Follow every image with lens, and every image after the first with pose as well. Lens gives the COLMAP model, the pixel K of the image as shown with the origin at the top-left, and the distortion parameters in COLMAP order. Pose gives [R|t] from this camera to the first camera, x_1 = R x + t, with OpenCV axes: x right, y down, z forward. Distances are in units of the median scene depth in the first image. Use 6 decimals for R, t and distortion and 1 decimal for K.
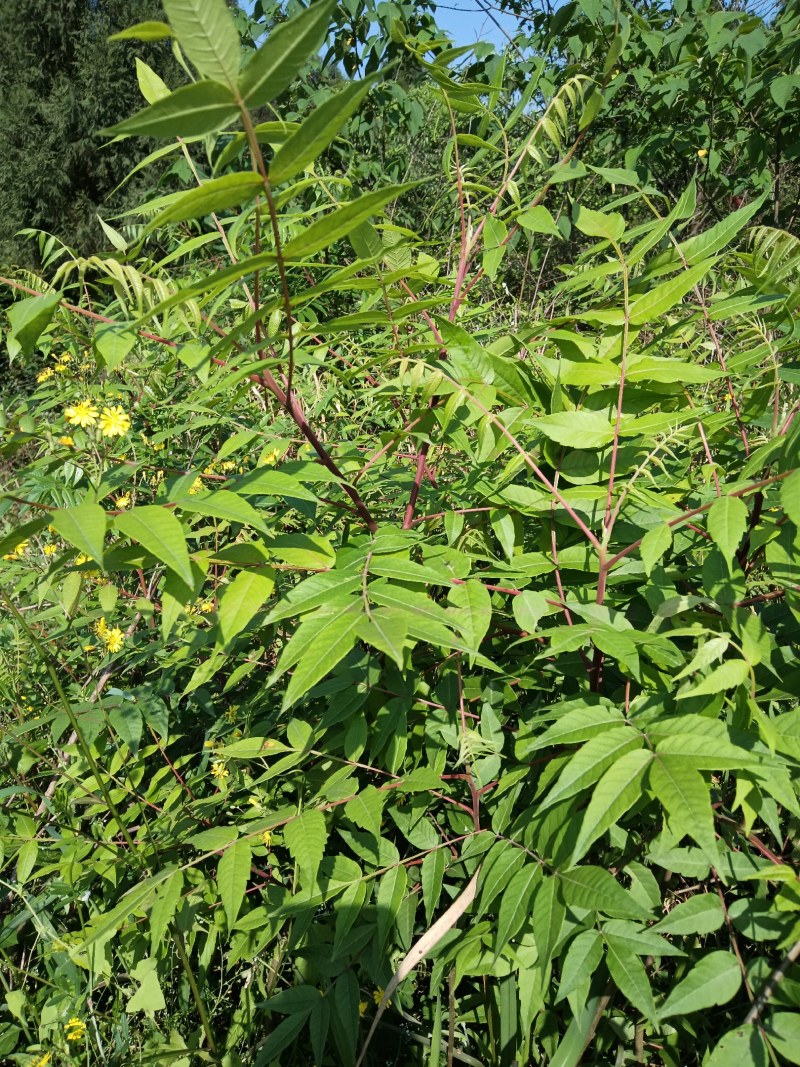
lens RADIAL K [[878.7, 0, 400.0], [0, 878.7, 533.5], [0, 0, 1]] dist [-0.010666, 0.000632]
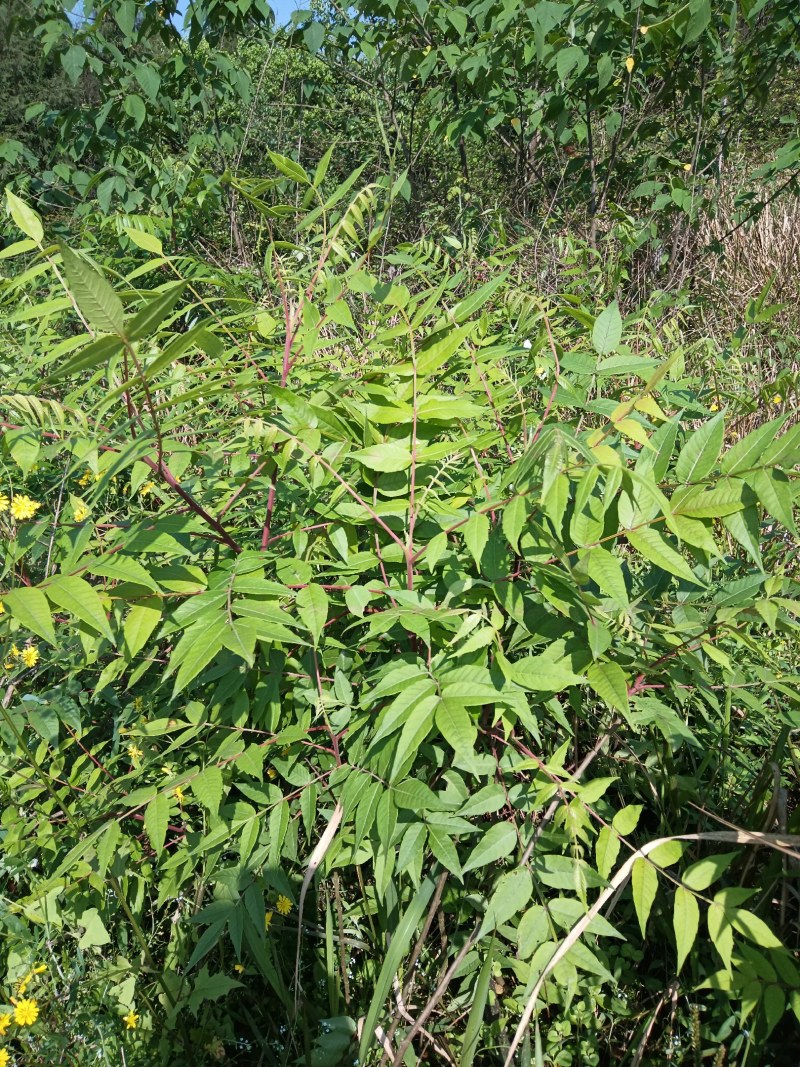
lens RADIAL K [[786.3, 0, 400.0], [0, 786.3, 533.5], [0, 0, 1]] dist [-0.004153, -0.001989]
pose [[0.982641, -0.101988, 0.154968, 0.028120], [0.097609, 0.994587, 0.035628, -0.044611], [-0.157763, -0.019883, 0.987277, -0.180257]]
